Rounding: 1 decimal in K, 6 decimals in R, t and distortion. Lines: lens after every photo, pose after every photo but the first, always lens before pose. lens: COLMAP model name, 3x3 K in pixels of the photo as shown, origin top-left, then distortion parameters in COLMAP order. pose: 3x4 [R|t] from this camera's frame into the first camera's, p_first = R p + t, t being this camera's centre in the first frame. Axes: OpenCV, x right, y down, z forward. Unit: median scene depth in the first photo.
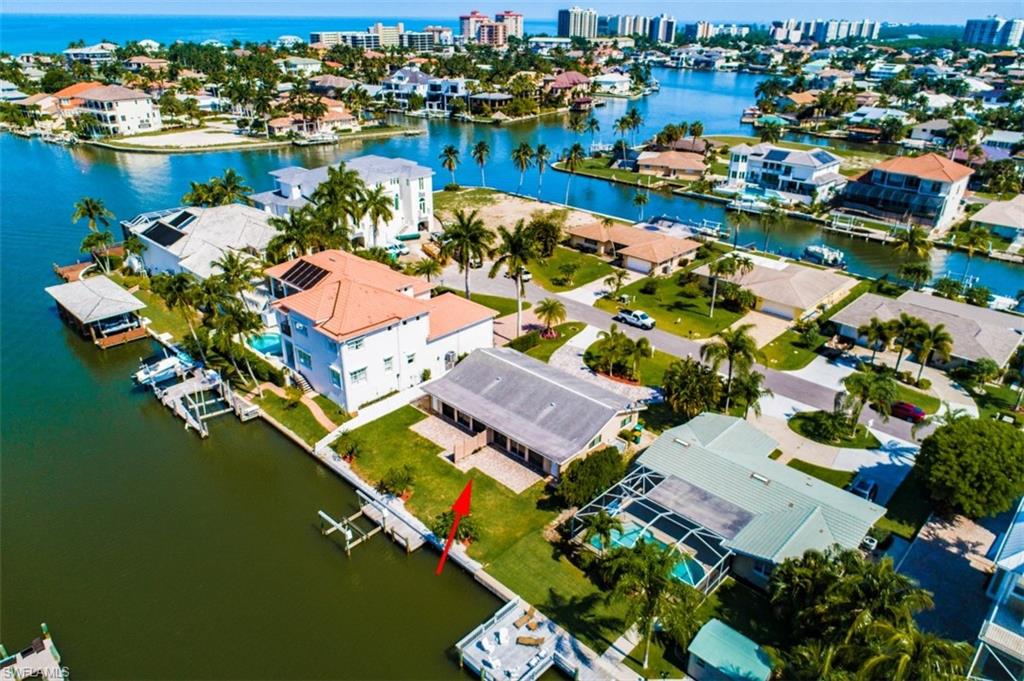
lens RADIAL K [[688.7, 0, 512.0], [0, 688.7, 340.5], [0, 0, 1]] dist [-0.004876, 0.003727]
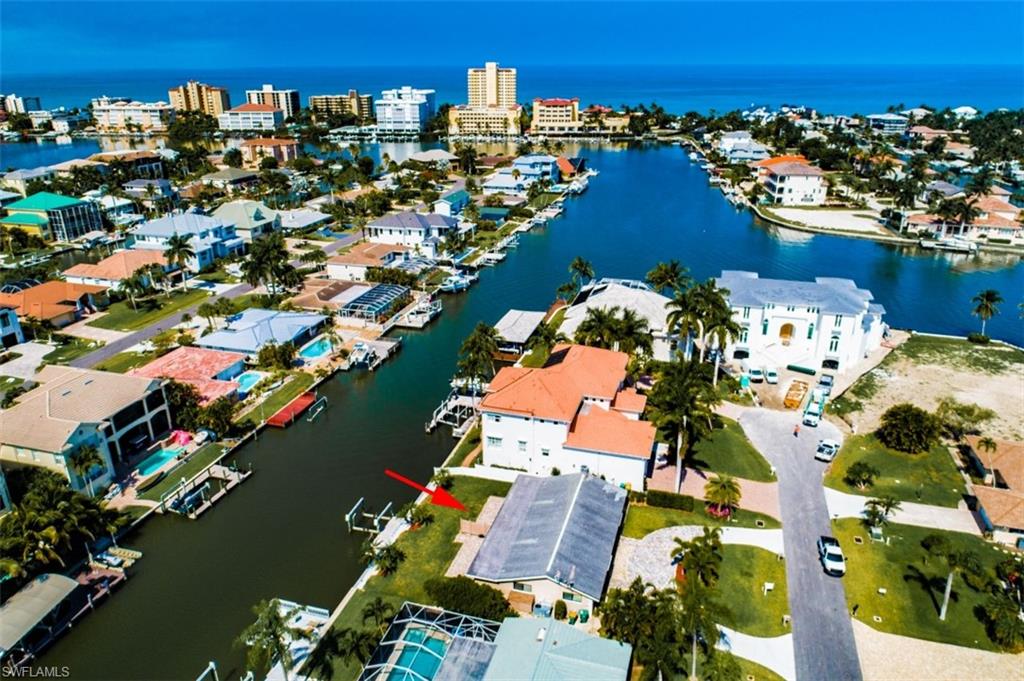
lens RADIAL K [[703.7, 0, 514.8], [0, 703.7, 341.7], [0, 0, 1]] dist [-0.003500, 0.000365]
pose [[0.458901, 0.317053, -0.829992, 0.553755], [-0.372225, 0.916837, 0.144425, -0.217433], [0.806758, 0.242667, 0.538752, 0.196432]]
